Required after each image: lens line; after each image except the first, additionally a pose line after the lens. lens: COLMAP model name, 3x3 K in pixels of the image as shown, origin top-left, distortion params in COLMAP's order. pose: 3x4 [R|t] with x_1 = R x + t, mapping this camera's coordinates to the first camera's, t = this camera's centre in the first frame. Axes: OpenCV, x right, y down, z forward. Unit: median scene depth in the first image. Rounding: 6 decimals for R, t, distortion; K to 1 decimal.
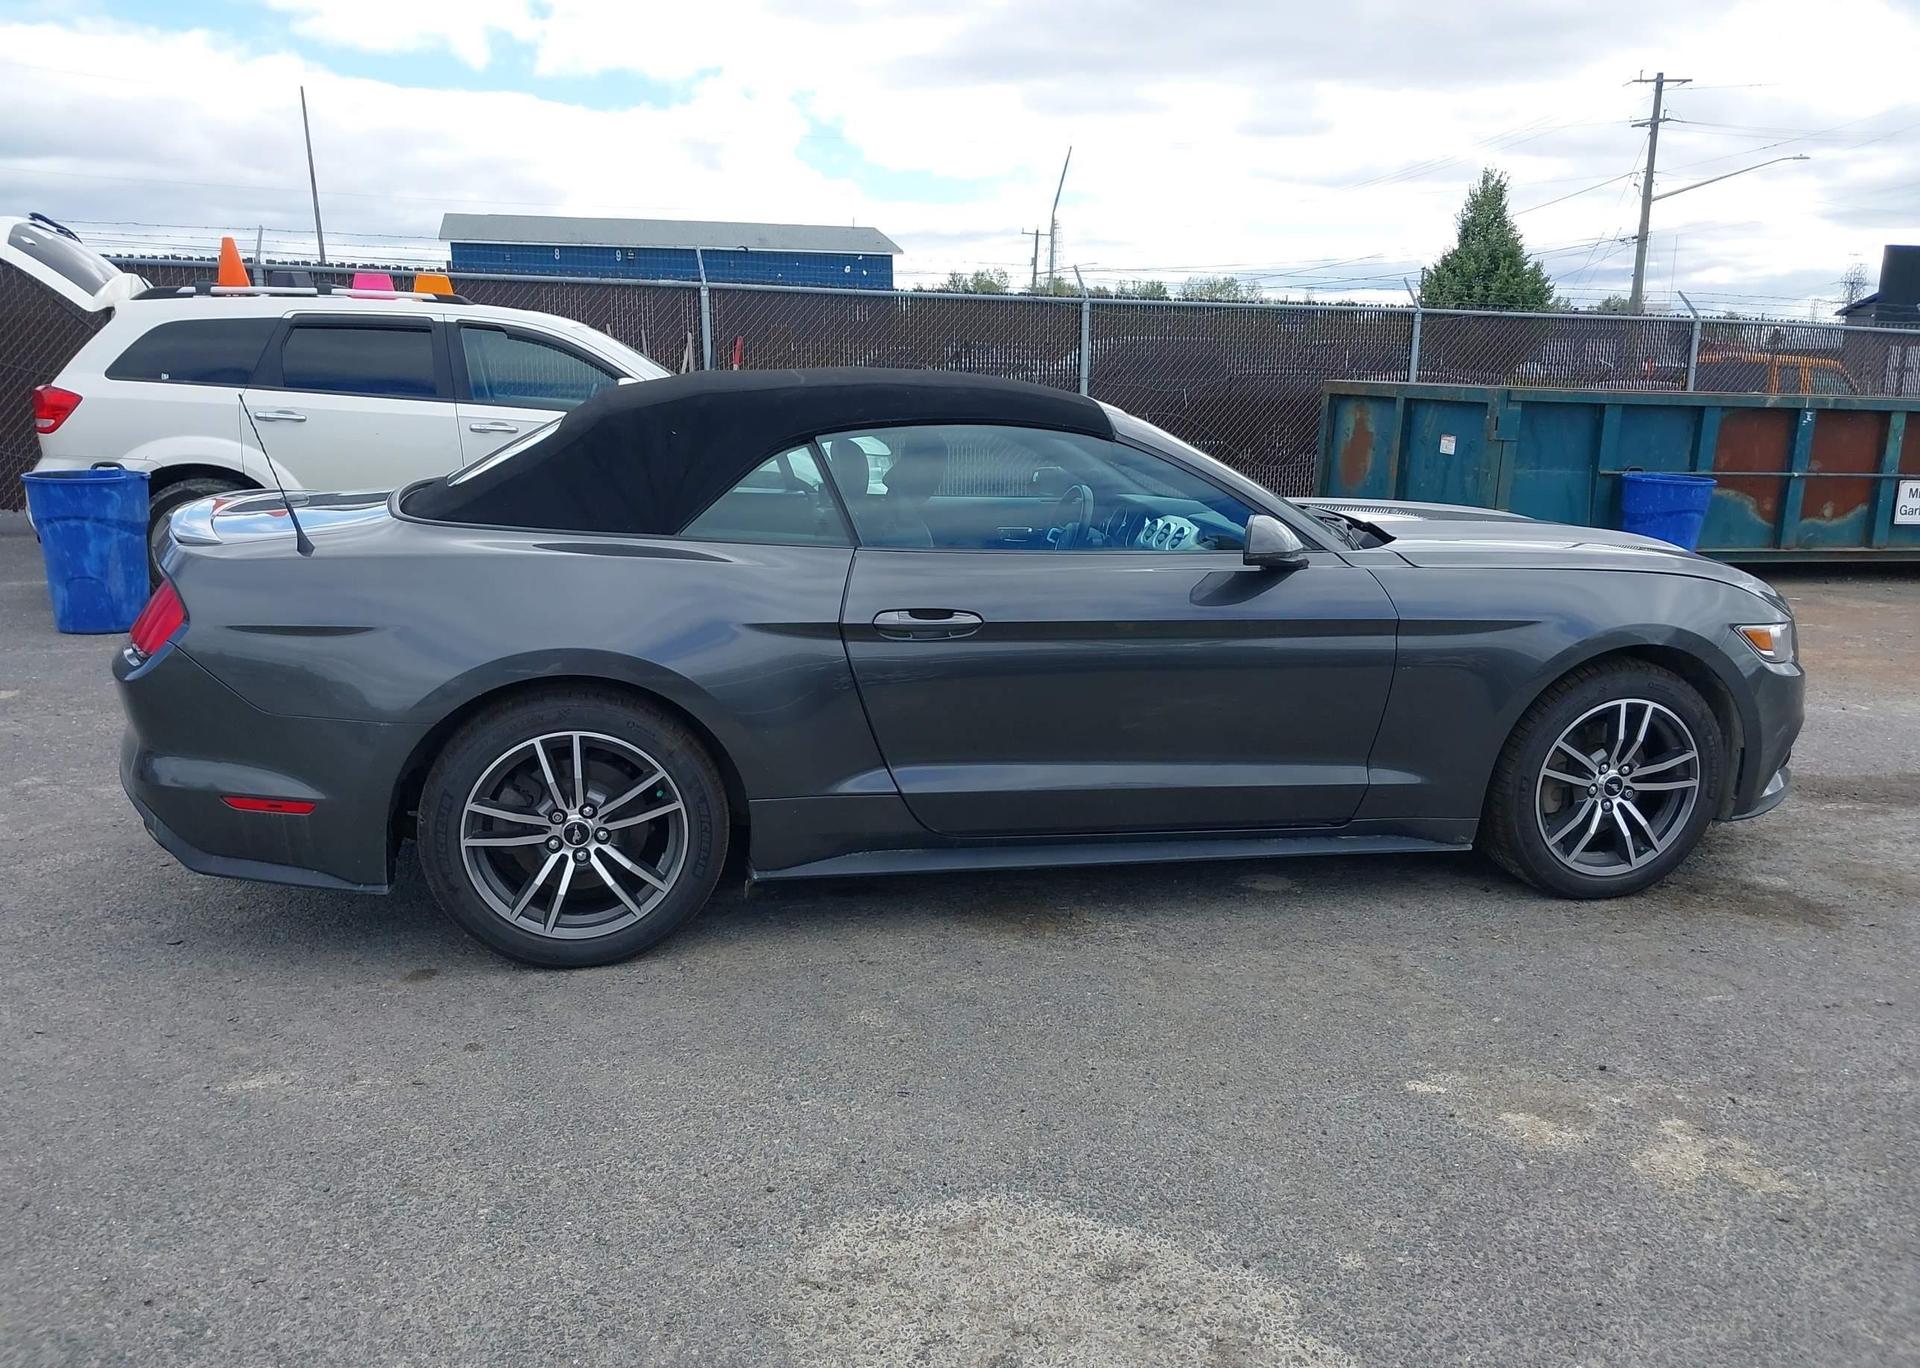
lens RADIAL K [[1521.9, 0, 985.4], [0, 1521.9, 688.6], [0, 0, 1]] dist [0.030301, -0.046685]
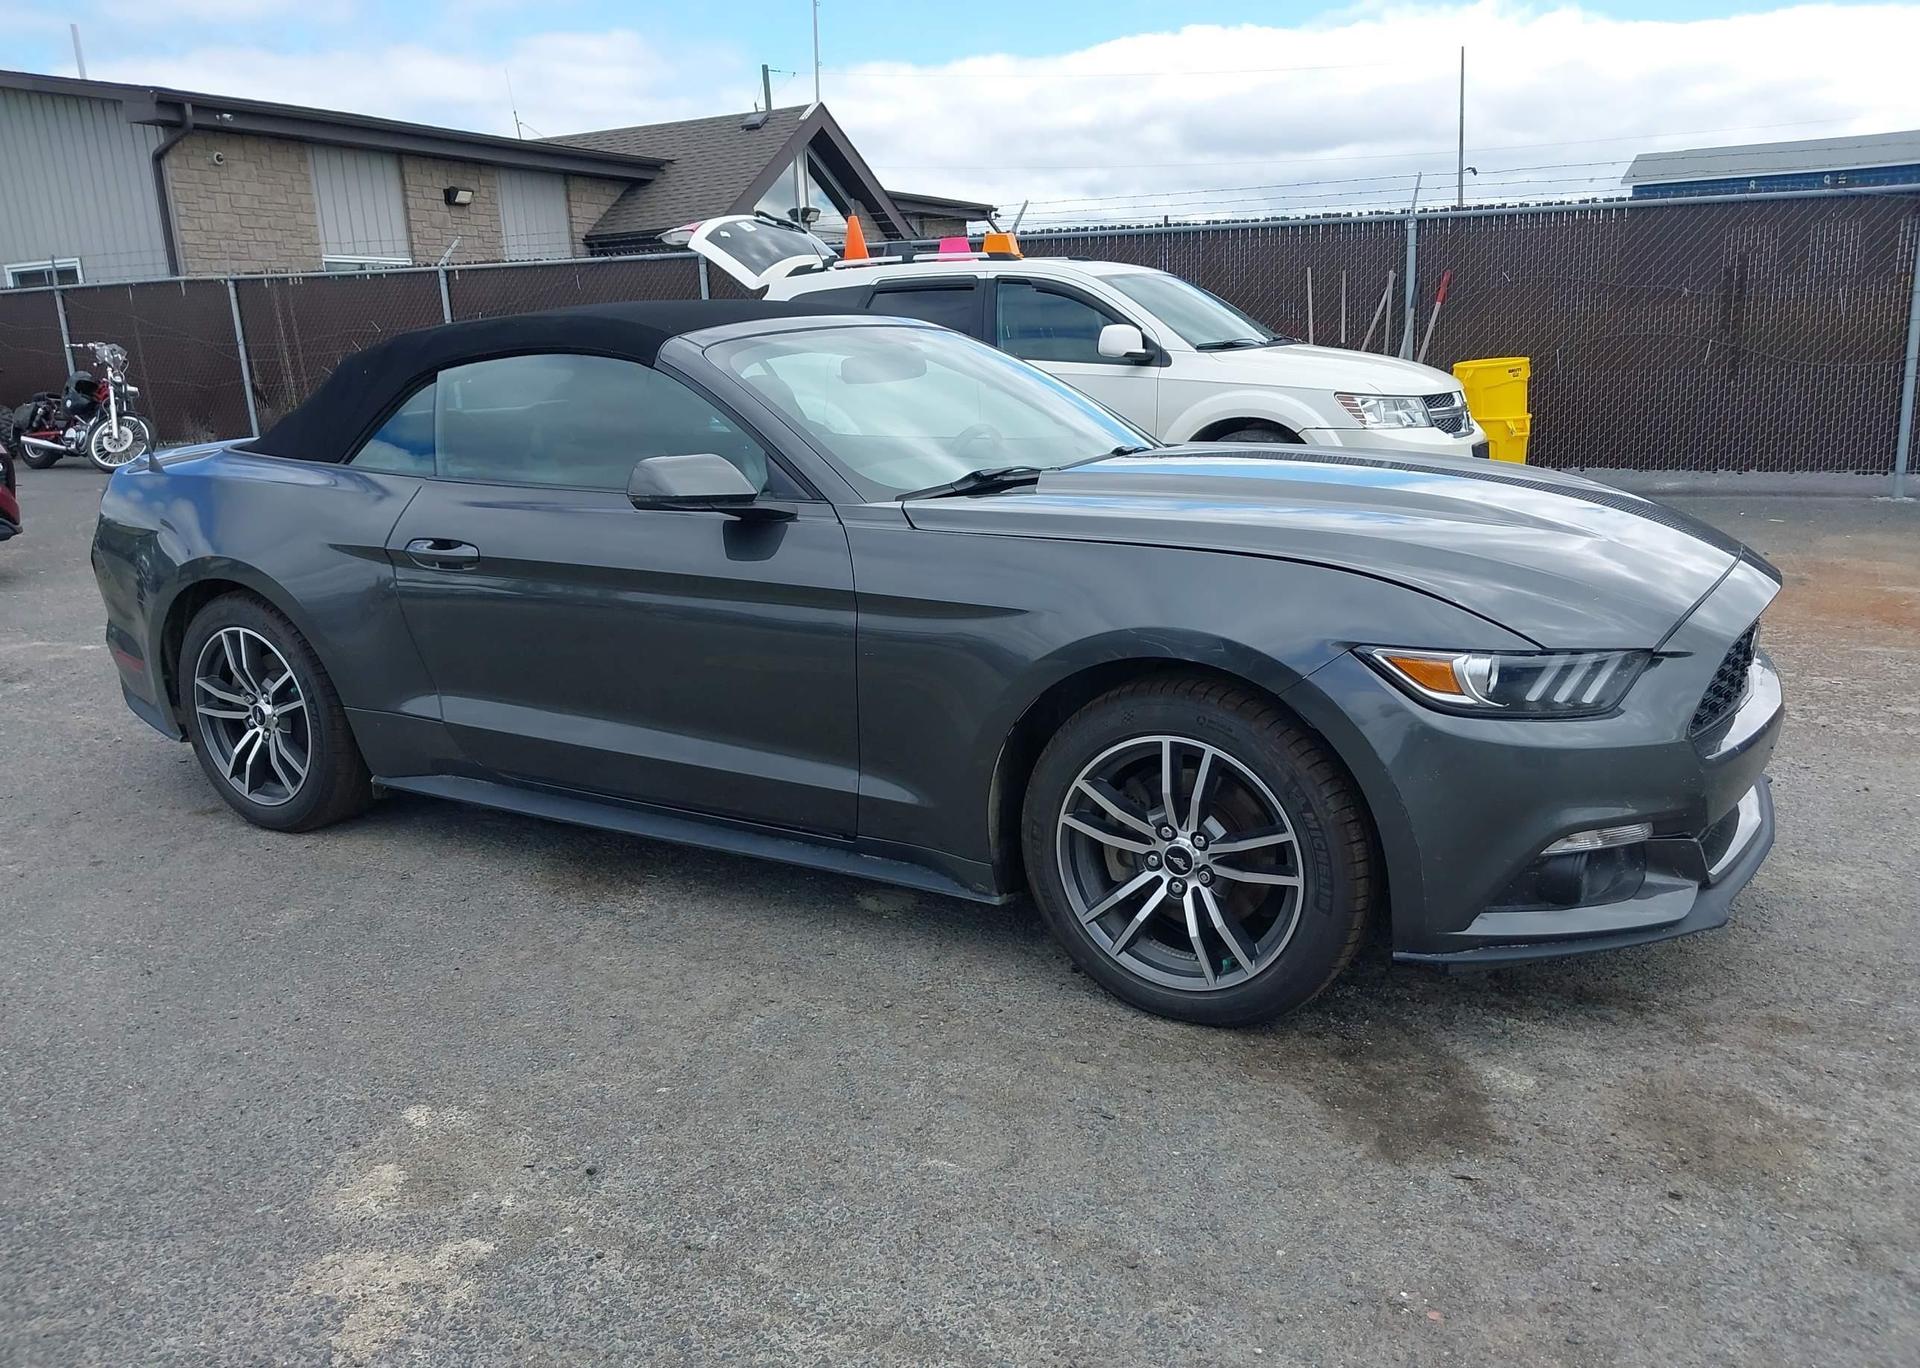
lens RADIAL K [[1551.0, 0, 990.1], [0, 1551.0, 687.5], [0, 0, 1]] dist [0.058064, -0.079780]
pose [[0.719980, 0.114403, -0.684501, 0.845707], [-0.099337, 0.993151, 0.061503, -0.049926], [0.686849, 0.023716, 0.726413, 0.444900]]
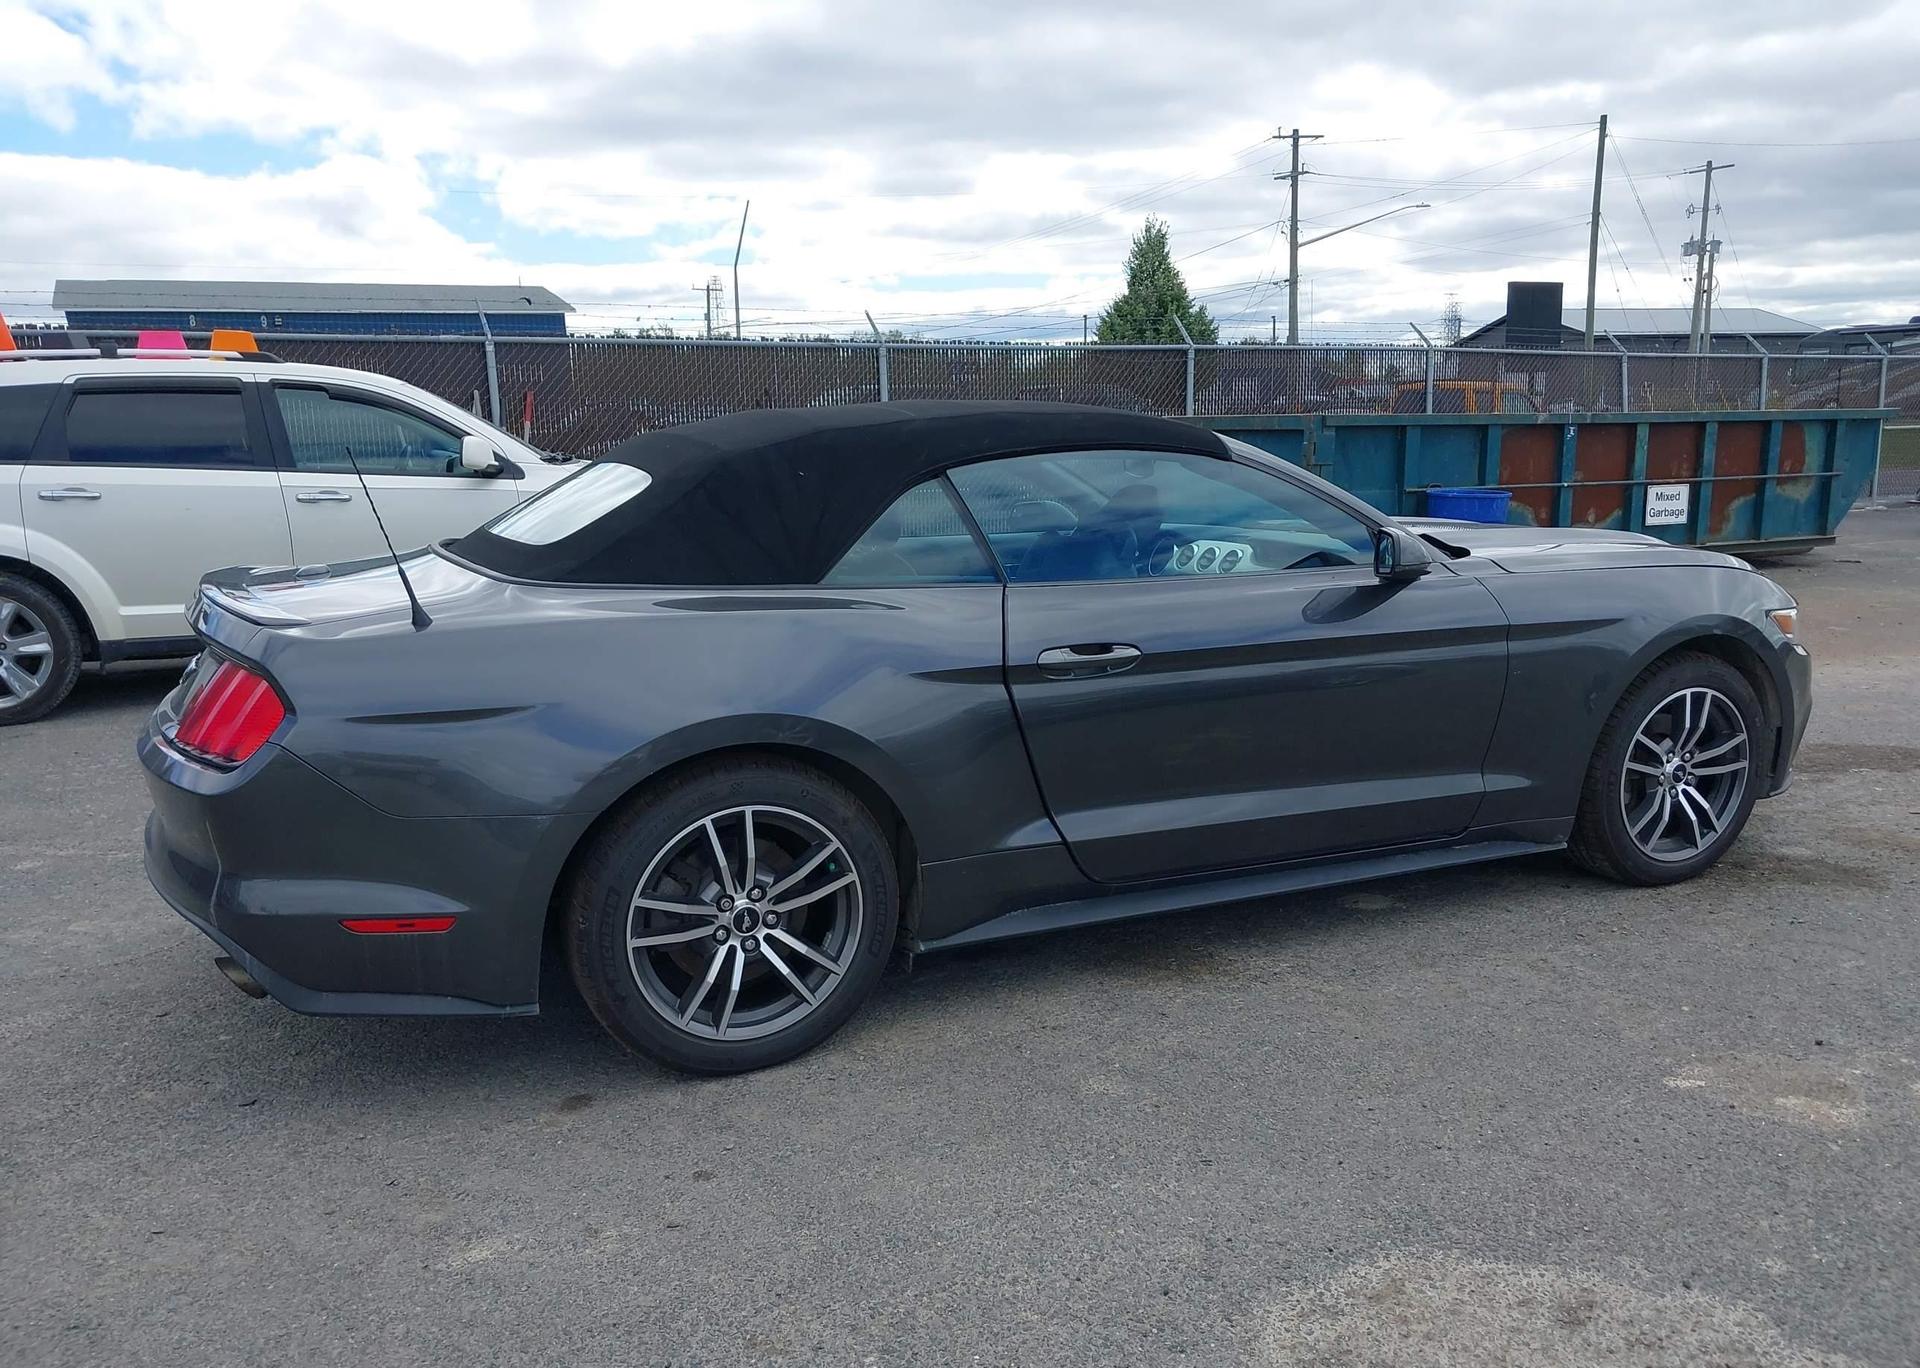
lens RADIAL K [[1521.9, 0, 985.4], [0, 1521.9, 688.6], [0, 0, 1]] dist [0.030301, -0.046685]
pose [[0.976191, -0.074393, 0.203758, -0.263435], [0.081165, 0.996385, -0.025068, -0.005834], [-0.201157, 0.041009, 0.978700, 0.080362]]
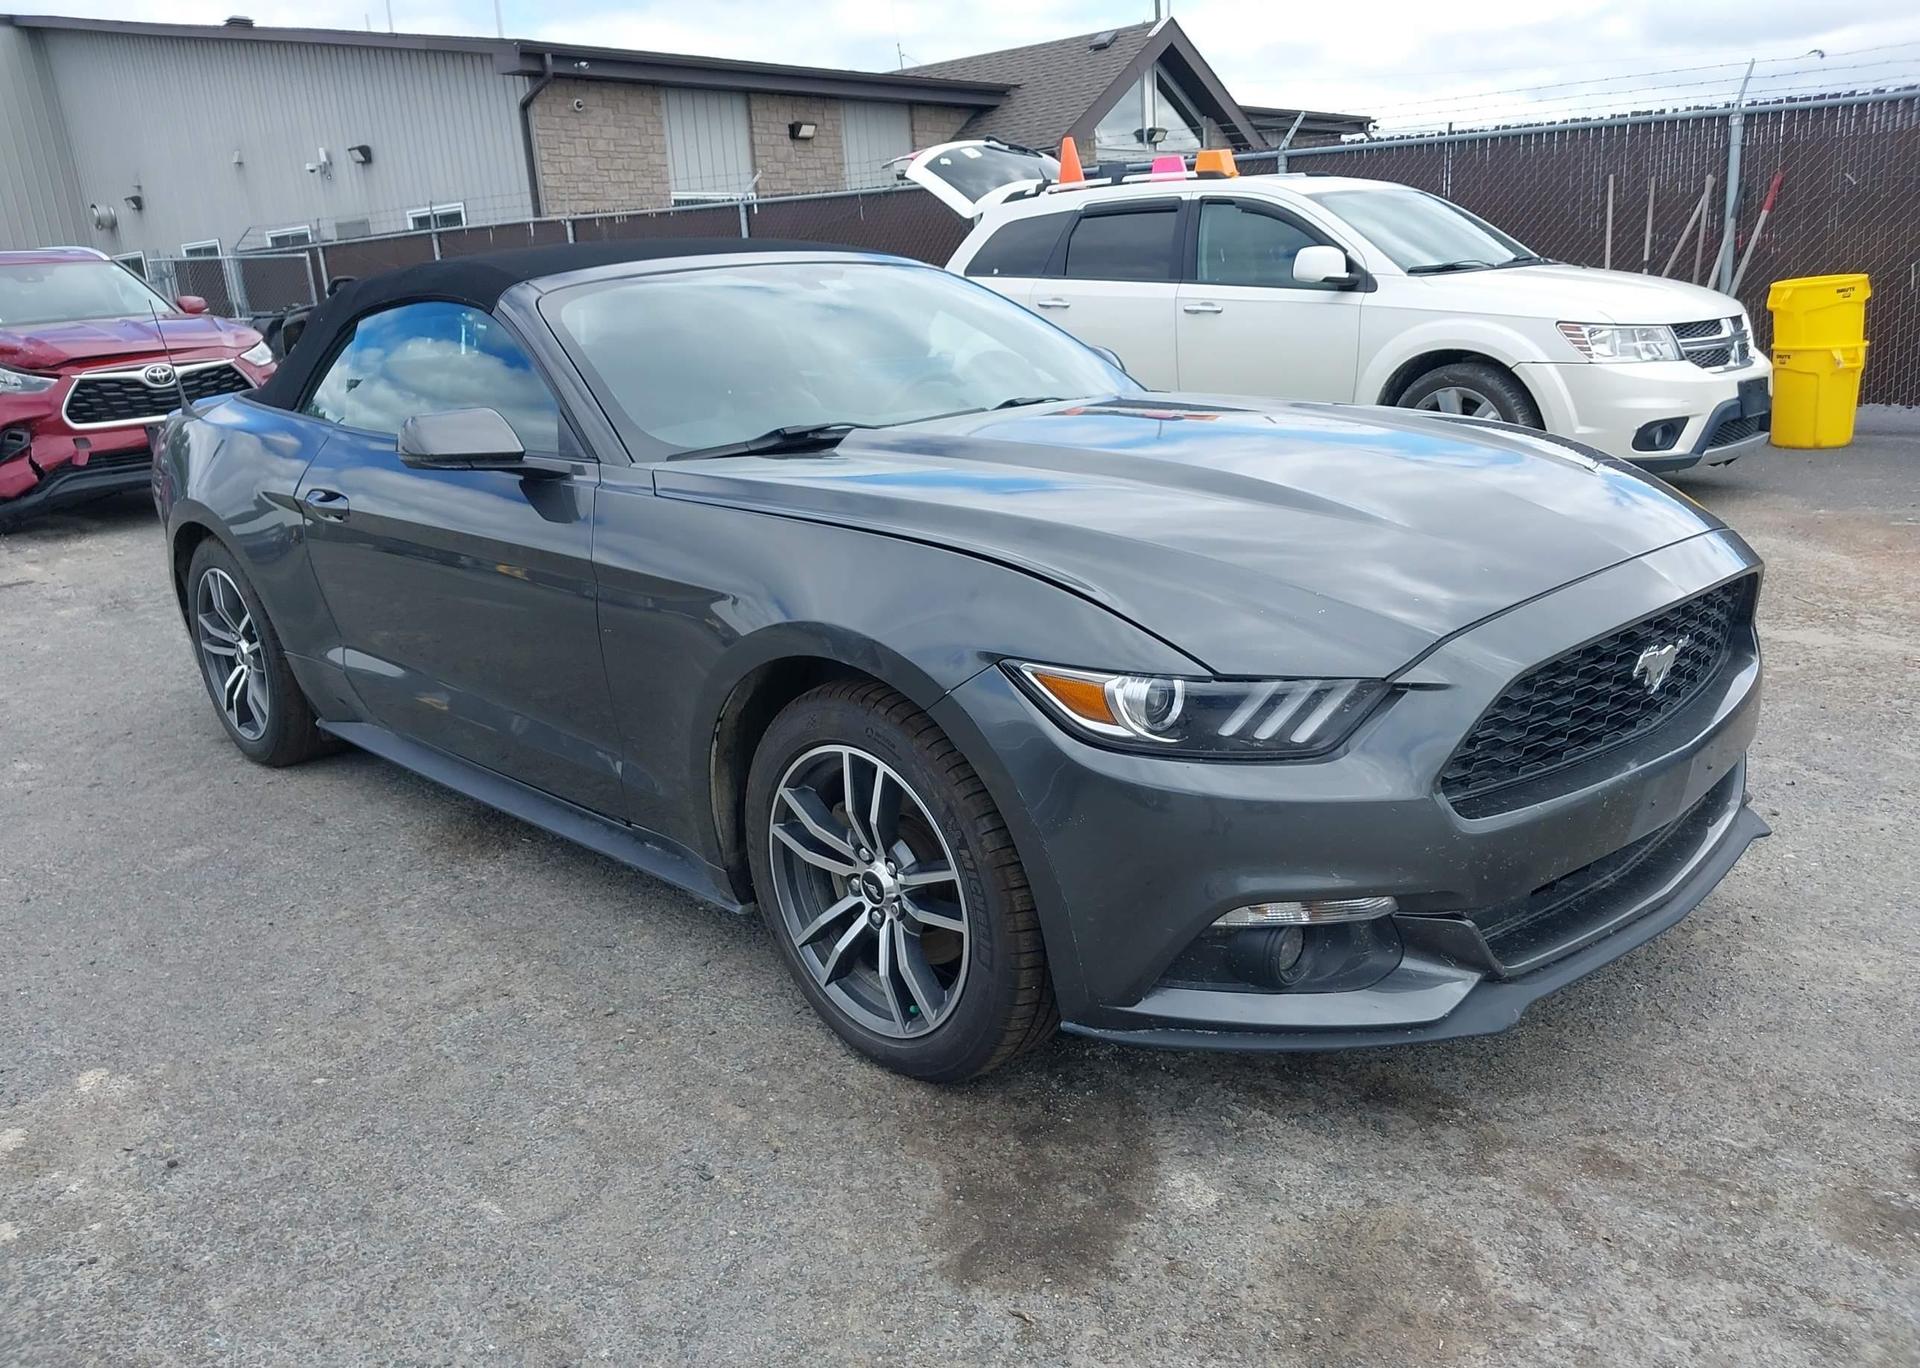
lens RADIAL K [[1556.0, 0, 960.0], [0, 1556.0, 684.0], [0, 0, 1]] dist [0.013840, 0.005279]
pose [[0.511771, 0.177496, -0.840587, 0.955479], [-0.120007, 0.983602, 0.134632, -0.104416], [0.850699, 0.031976, 0.524679, 0.729432]]
